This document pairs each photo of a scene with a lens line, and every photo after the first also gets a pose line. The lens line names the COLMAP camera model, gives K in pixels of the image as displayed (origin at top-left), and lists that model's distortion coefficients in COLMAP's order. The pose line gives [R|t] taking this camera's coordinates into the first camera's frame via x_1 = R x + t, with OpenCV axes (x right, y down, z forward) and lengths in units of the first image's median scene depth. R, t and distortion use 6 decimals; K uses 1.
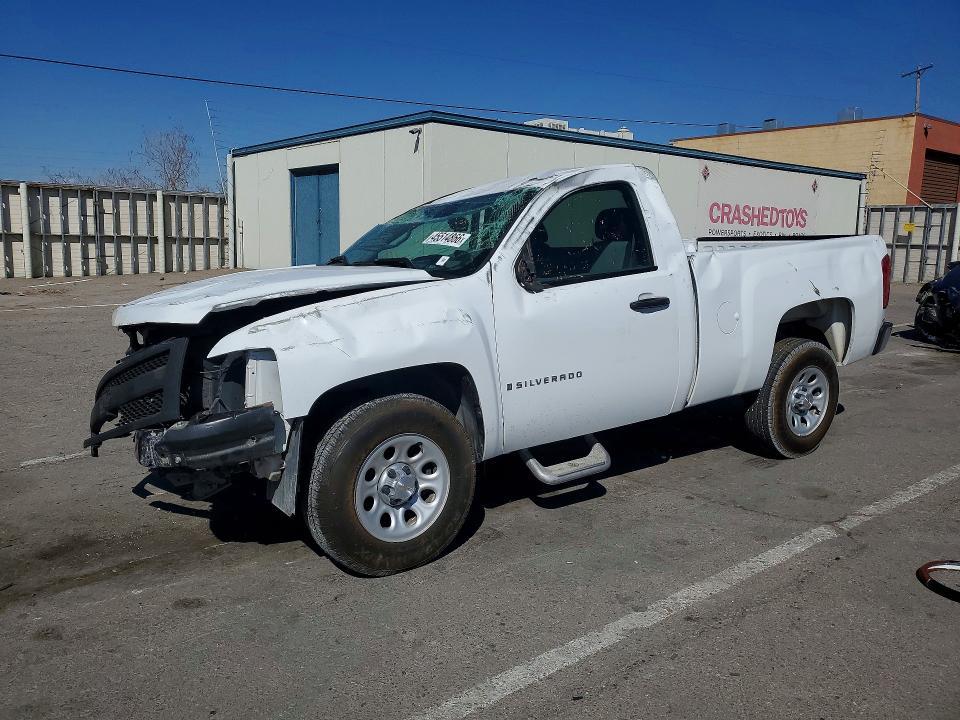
lens RADIAL K [[752.9, 0, 480.0], [0, 752.9, 360.0], [0, 0, 1]] dist [0.025679, 0.005290]
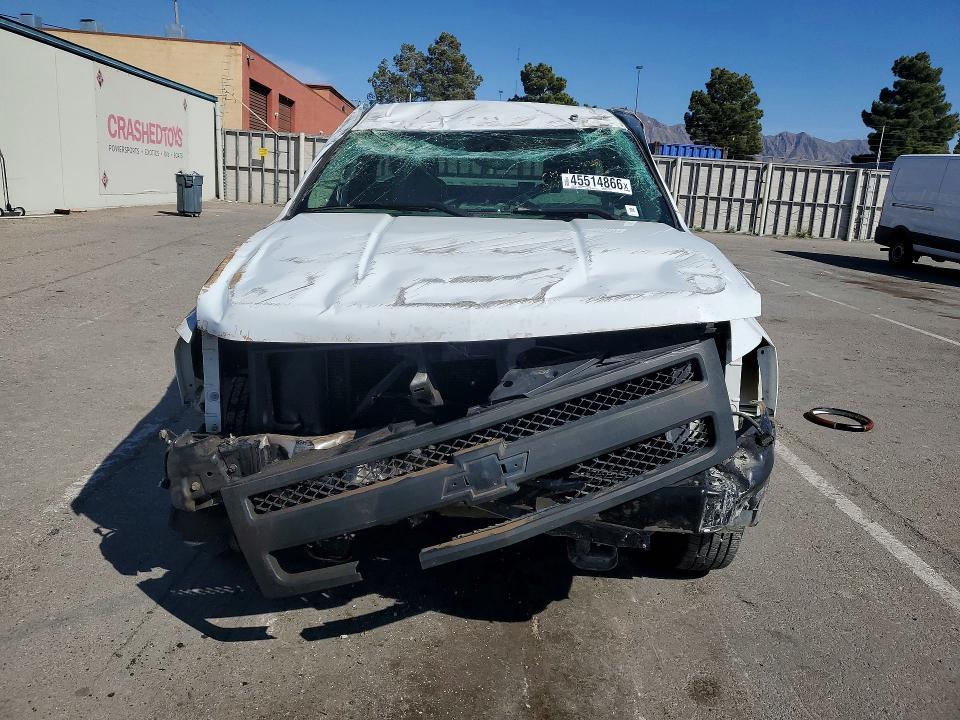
lens RADIAL K [[735.8, 0, 480.0], [0, 735.8, 360.0], [0, 0, 1]] dist [0.009974, 0.000802]
pose [[0.589612, -0.177624, 0.787913, -0.146704], [0.087249, 0.983817, 0.156498, -0.018620], [-0.802960, -0.023529, 0.595568, 0.107896]]
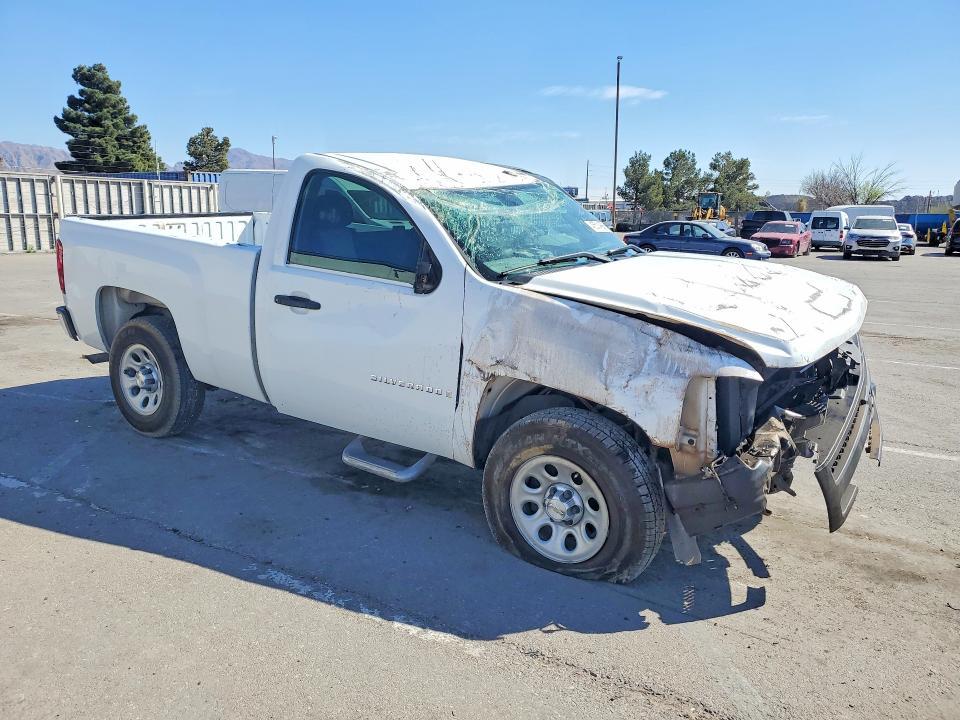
lens RADIAL K [[735.8, 0, 480.0], [0, 735.8, 360.0], [0, 0, 1]] dist [0.009974, 0.000802]
pose [[-0.367046, -0.205176, 0.907293, -0.187402], [0.137227, 0.952755, 0.270972, -0.052668], [-0.920025, 0.223964, -0.321550, 0.282656]]
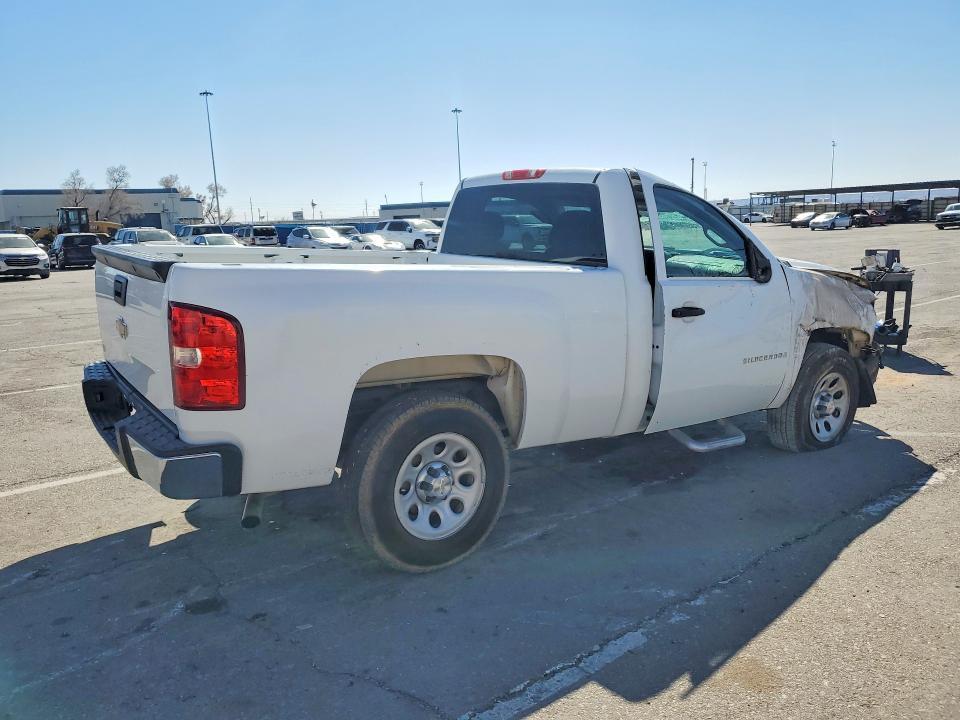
lens RADIAL K [[735.8, 0, 480.0], [0, 735.8, 360.0], [0, 0, 1]] dist [0.009974, 0.000802]
pose [[-0.999958, 0.008958, 0.002174, 0.039604], [0.009156, 0.937860, 0.346893, -0.076272], [0.001069, 0.346899, -0.937902, 0.435836]]
